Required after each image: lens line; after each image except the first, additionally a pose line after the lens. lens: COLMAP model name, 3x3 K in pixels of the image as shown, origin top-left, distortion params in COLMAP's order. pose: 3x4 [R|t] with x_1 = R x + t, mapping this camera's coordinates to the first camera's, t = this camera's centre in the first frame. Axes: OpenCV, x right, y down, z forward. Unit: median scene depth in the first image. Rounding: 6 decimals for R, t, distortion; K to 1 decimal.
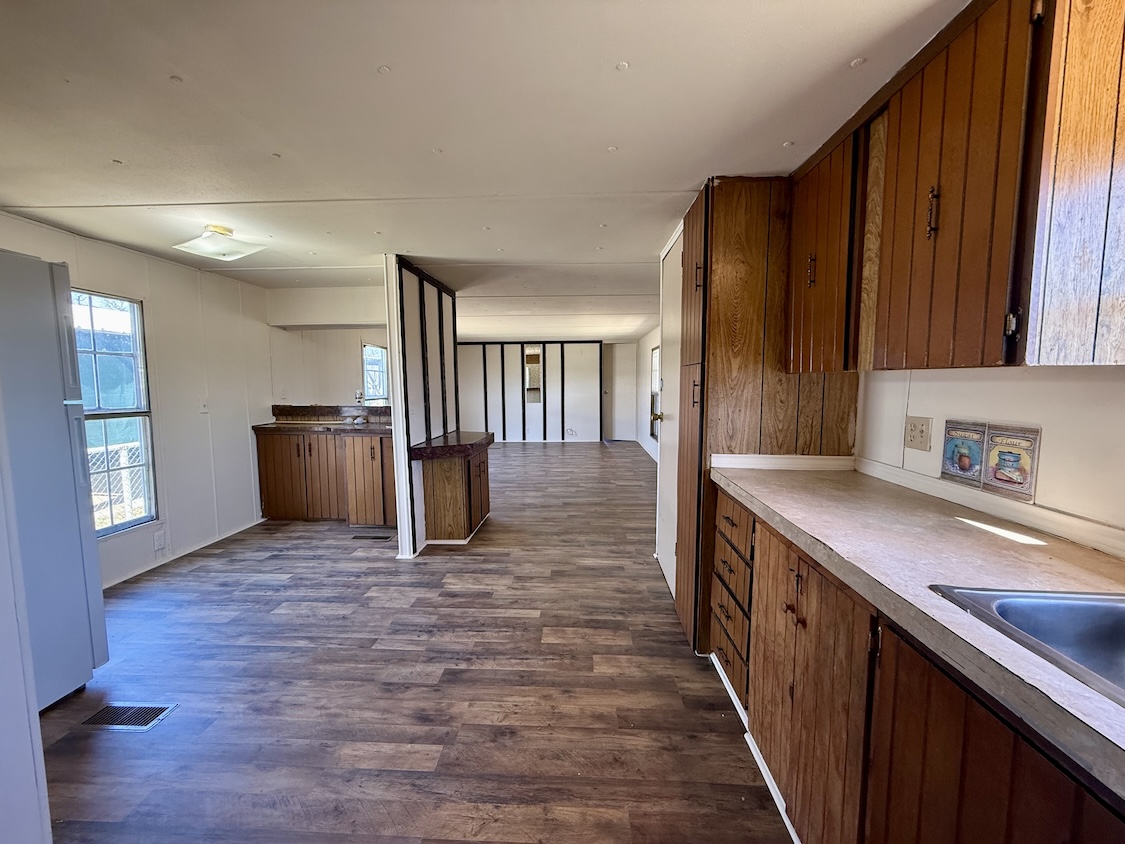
lens RADIAL K [[450.5, 0, 561.0], [0, 450.5, 424.3], [0, 0, 1]] dist [0.001689, 0.000148]
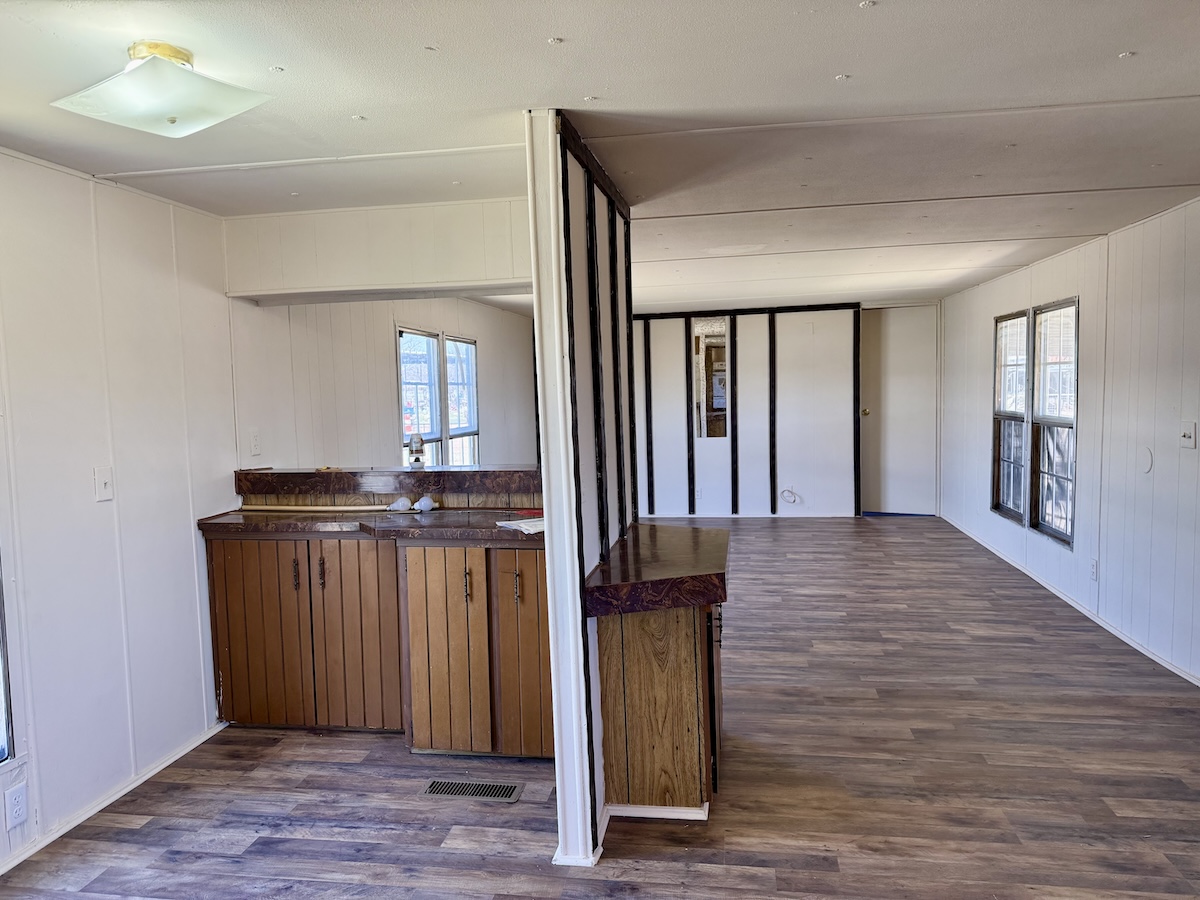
lens RADIAL K [[841.1, 0, 600.0], [0, 841.1, 450.0], [0, 0, 1]] dist [0.101696, -0.138784]
pose [[0.993805, -0.012086, -0.110482, -0.340618], [0.010479, 0.999831, -0.015114, -0.089779], [0.110646, 0.013862, 0.993763, 0.343669]]
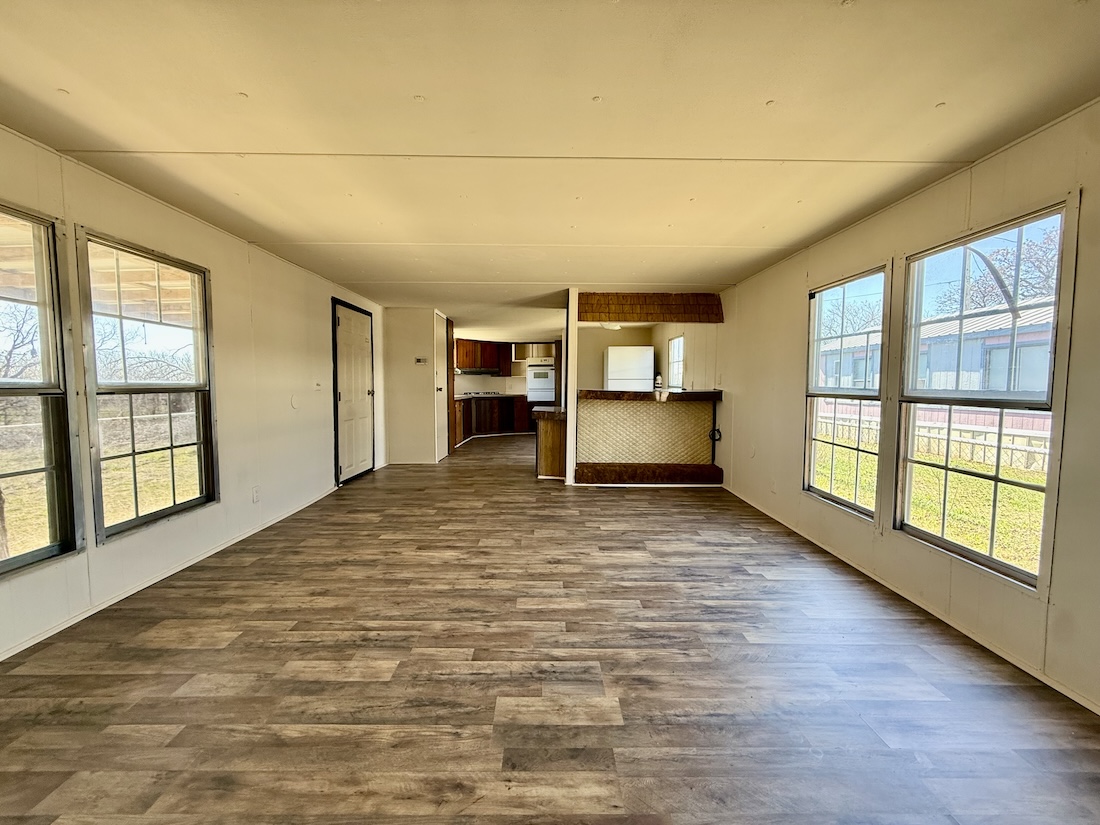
lens RADIAL K [[437.8, 0, 550.0], [0, 437.8, 412.5], [0, 0, 1]] dist [0.008265, 0.000157]
pose [[-0.998386, 0.004856, -0.056581, -0.242918], [-0.004158, 0.987413, 0.158107, -0.312769], [0.056636, 0.158087, -0.985800, 4.086857]]
